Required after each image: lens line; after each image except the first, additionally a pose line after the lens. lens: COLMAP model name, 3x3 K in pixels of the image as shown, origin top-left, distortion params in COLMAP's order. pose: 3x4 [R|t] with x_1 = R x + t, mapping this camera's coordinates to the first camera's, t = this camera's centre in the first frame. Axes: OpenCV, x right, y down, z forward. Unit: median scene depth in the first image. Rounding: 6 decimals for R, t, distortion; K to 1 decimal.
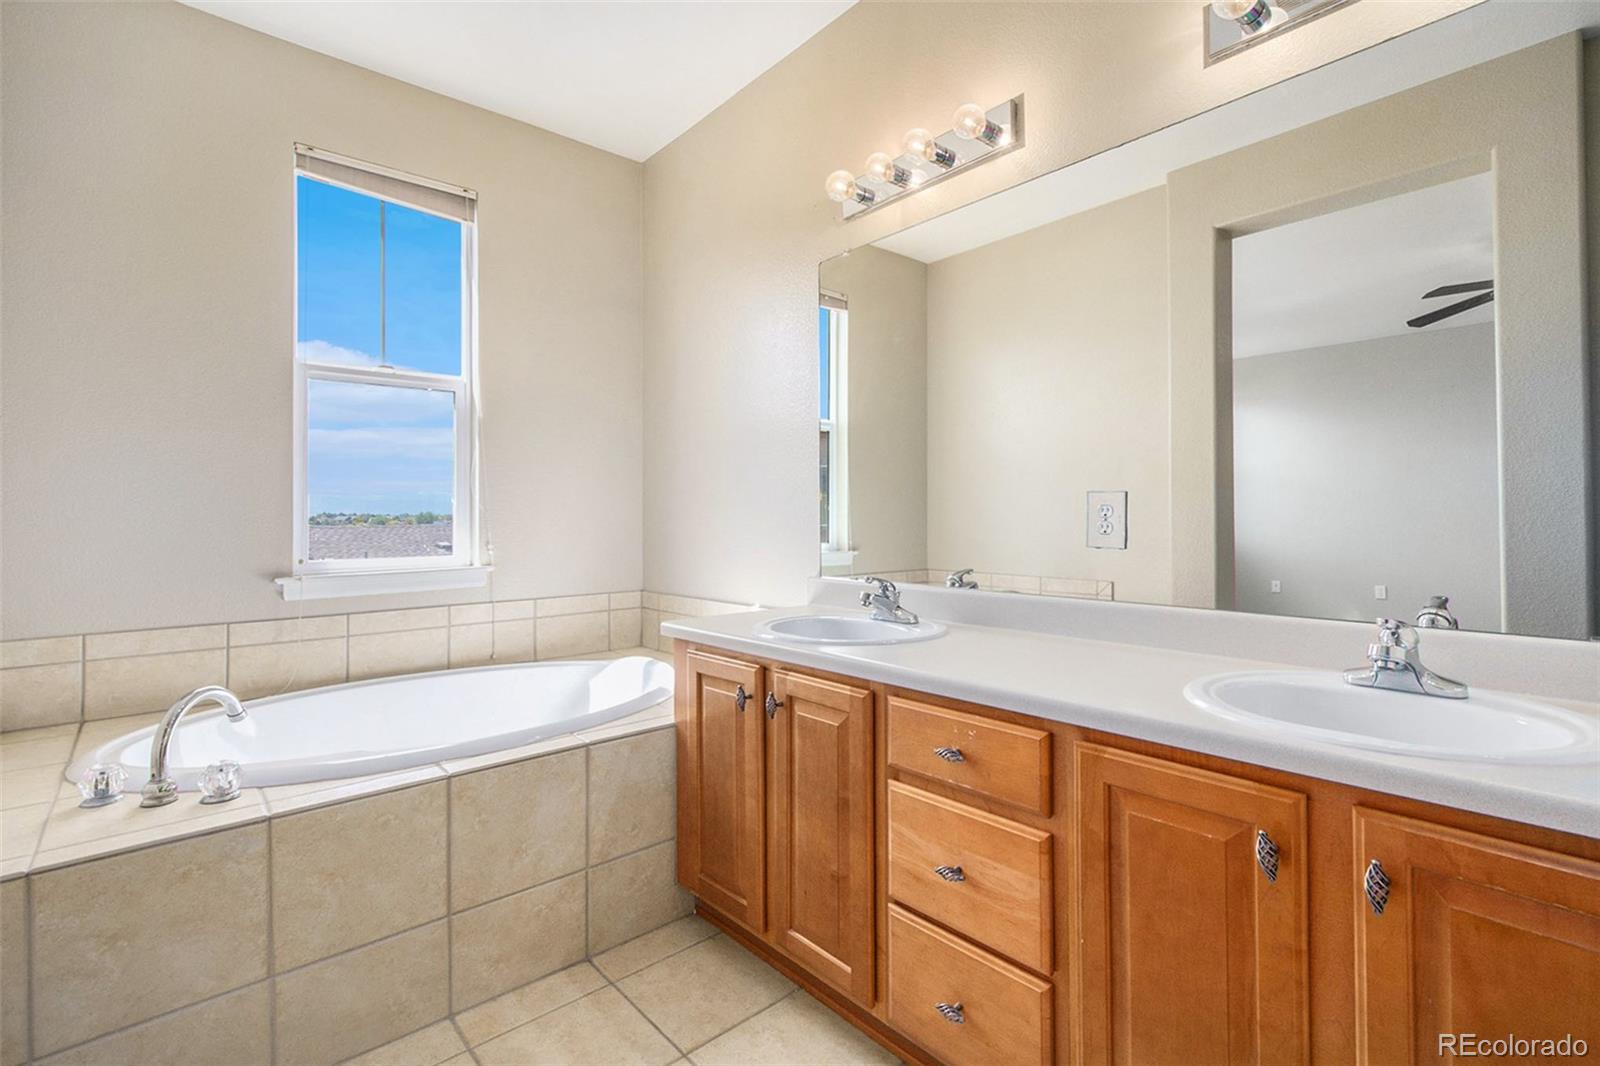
lens RADIAL K [[722.7, 0, 782.9], [0, 722.7, 534.0], [0, 0, 1]] dist [-0.020199, -0.000802]
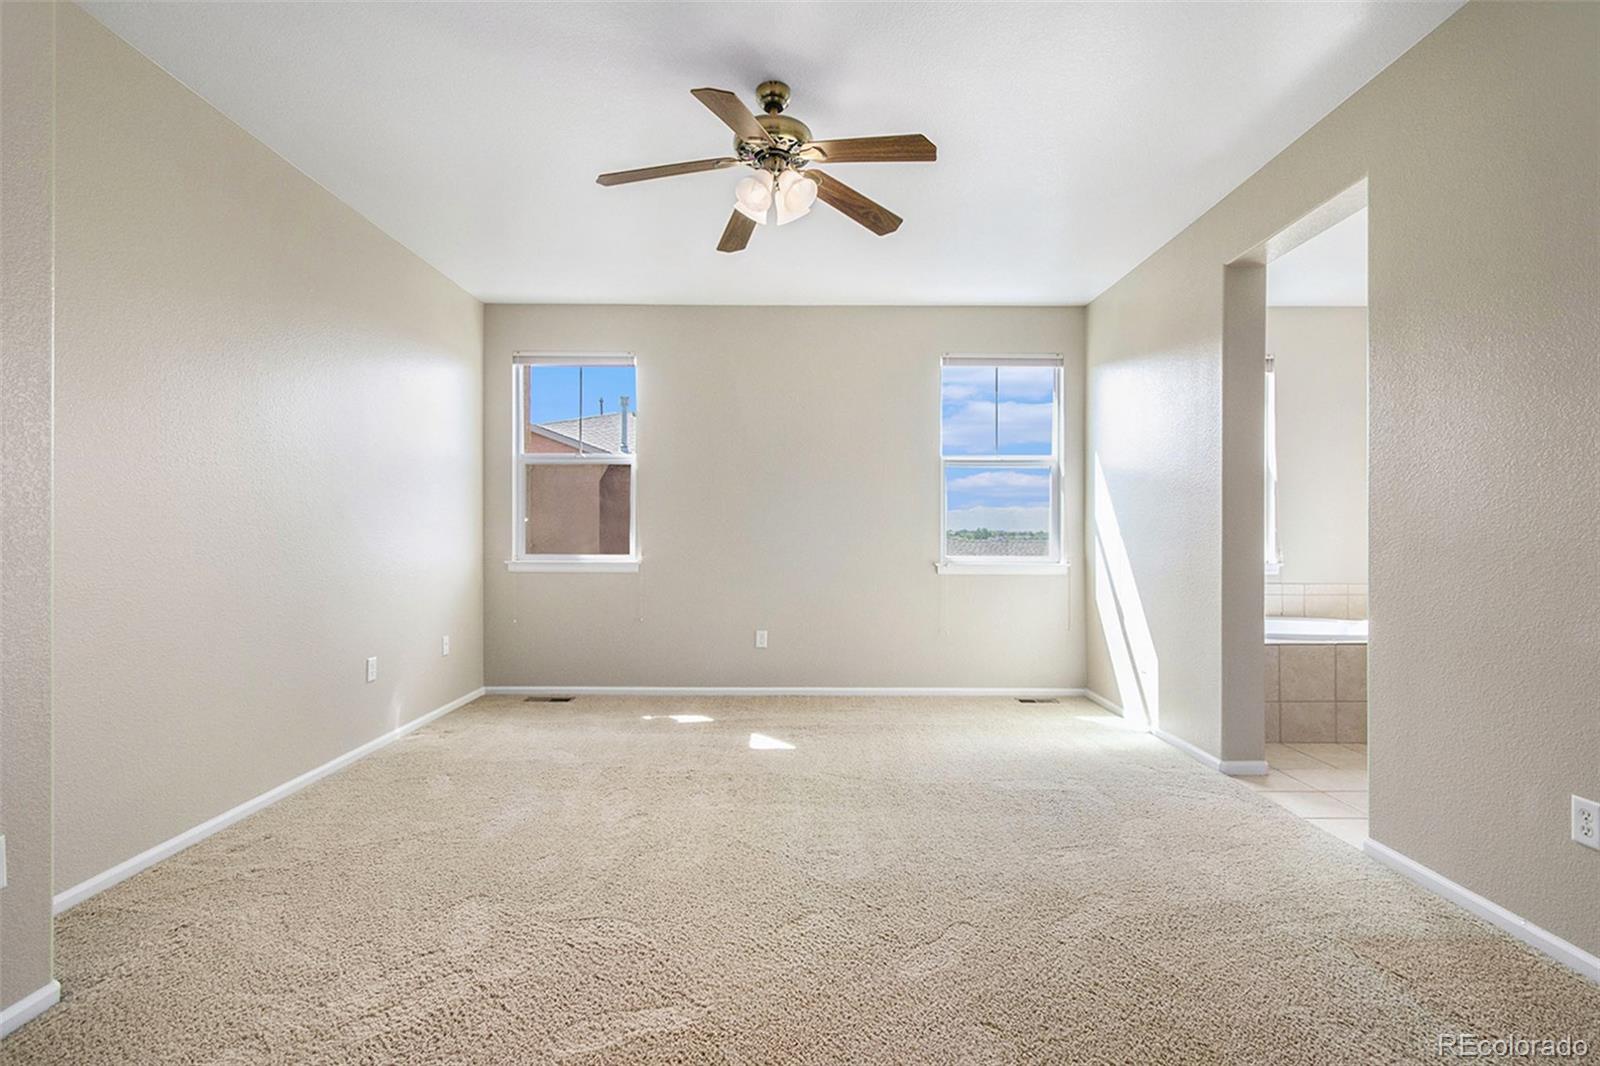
lens RADIAL K [[722.7, 0, 782.9], [0, 722.7, 534.0], [0, 0, 1]] dist [-0.020199, -0.000802]
pose [[0.751545, -0.011936, -0.659574, -0.274829], [-0.000993, 0.999815, -0.019224, 0.009909], [0.659681, 0.015103, 0.751394, -2.109251]]
